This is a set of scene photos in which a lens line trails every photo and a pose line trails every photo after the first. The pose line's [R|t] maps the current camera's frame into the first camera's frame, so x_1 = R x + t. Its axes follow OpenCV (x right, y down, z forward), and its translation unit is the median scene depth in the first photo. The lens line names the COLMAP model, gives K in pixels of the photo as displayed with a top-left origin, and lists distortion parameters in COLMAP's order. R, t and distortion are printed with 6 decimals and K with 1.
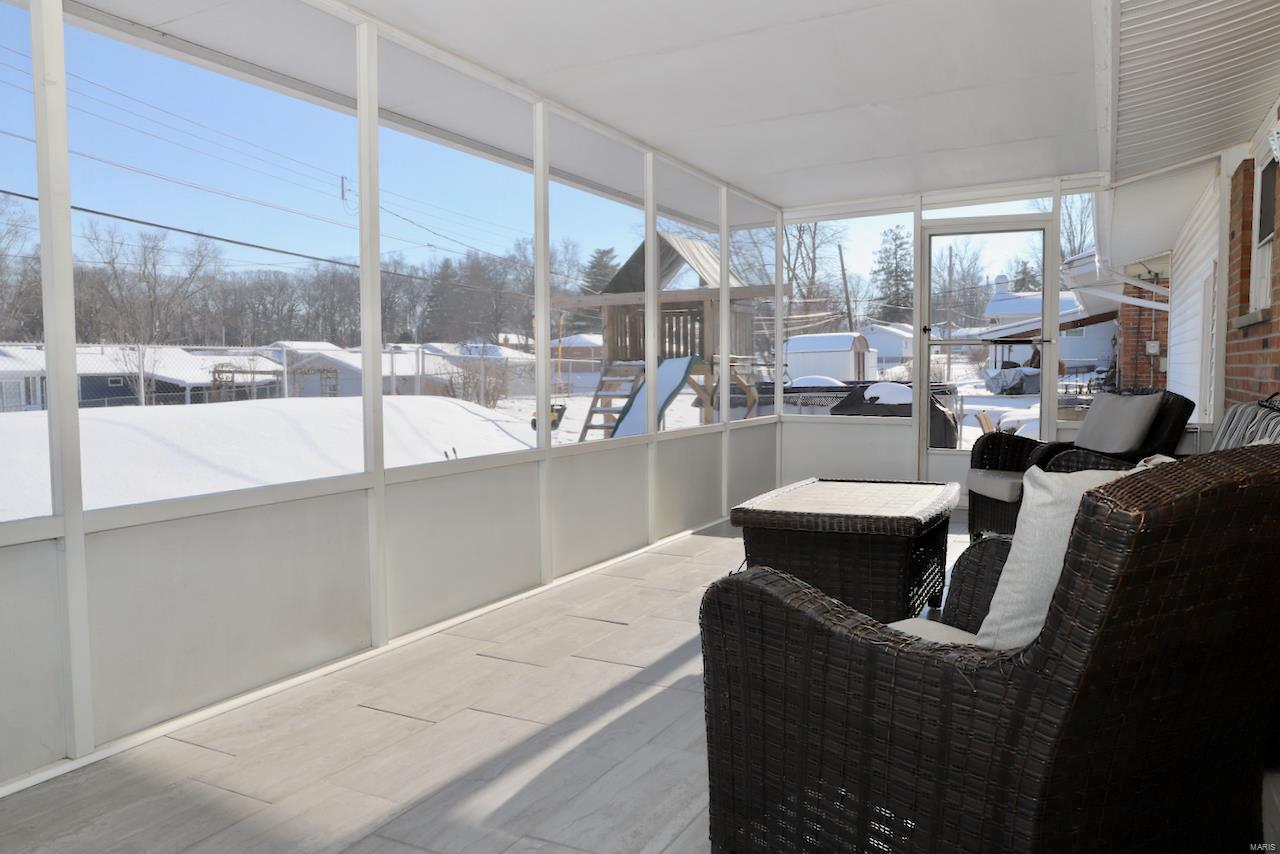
lens RADIAL K [[967.1, 0, 605.0], [0, 967.1, 427.6], [0, 0, 1]] dist [-0.001350, 0.000282]
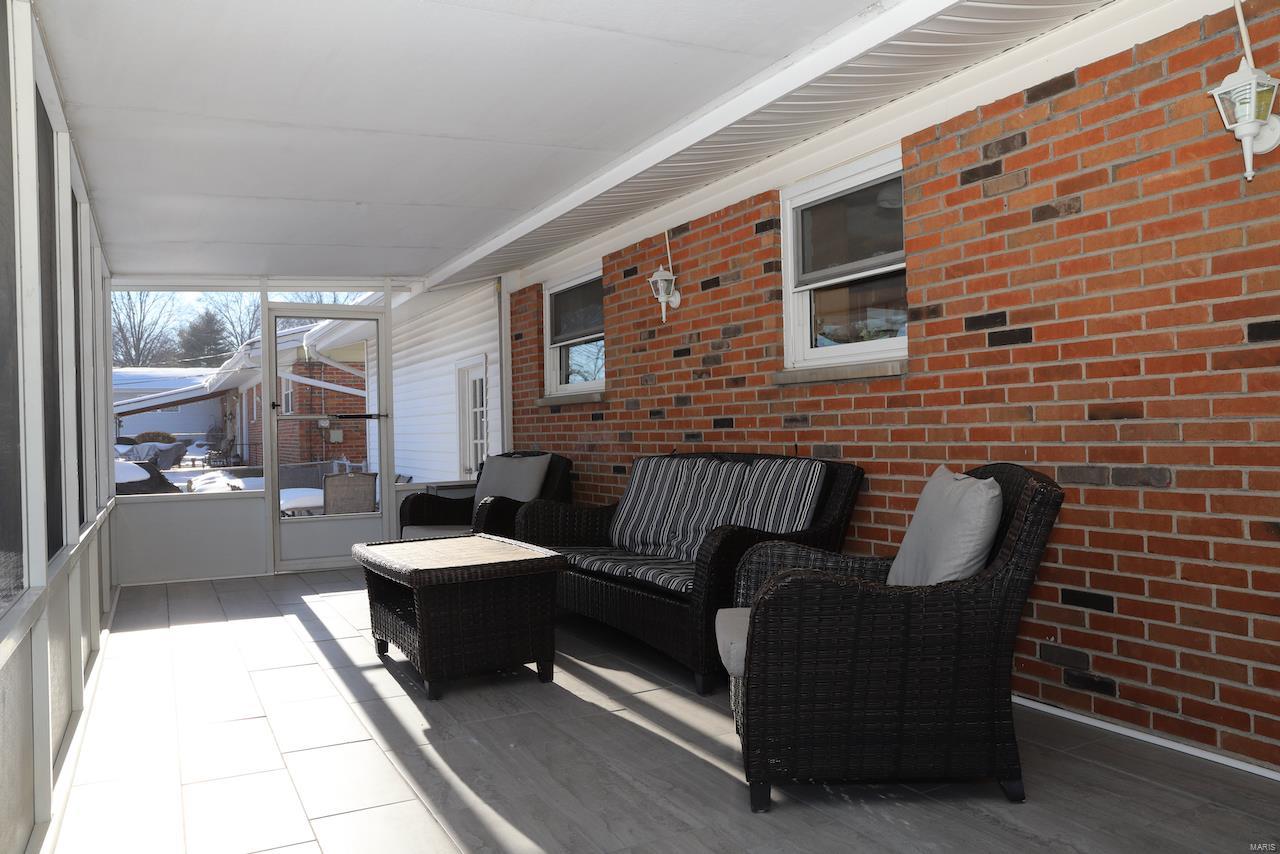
lens RADIAL K [[967.1, 0, 605.0], [0, 967.1, 427.6], [0, 0, 1]] dist [-0.001350, 0.000282]
pose [[0.604028, -0.009824, 0.796902, -0.312308], [0.071523, 0.996557, -0.041928, -0.007388], [-0.793747, 0.082323, 0.602652, 0.091777]]
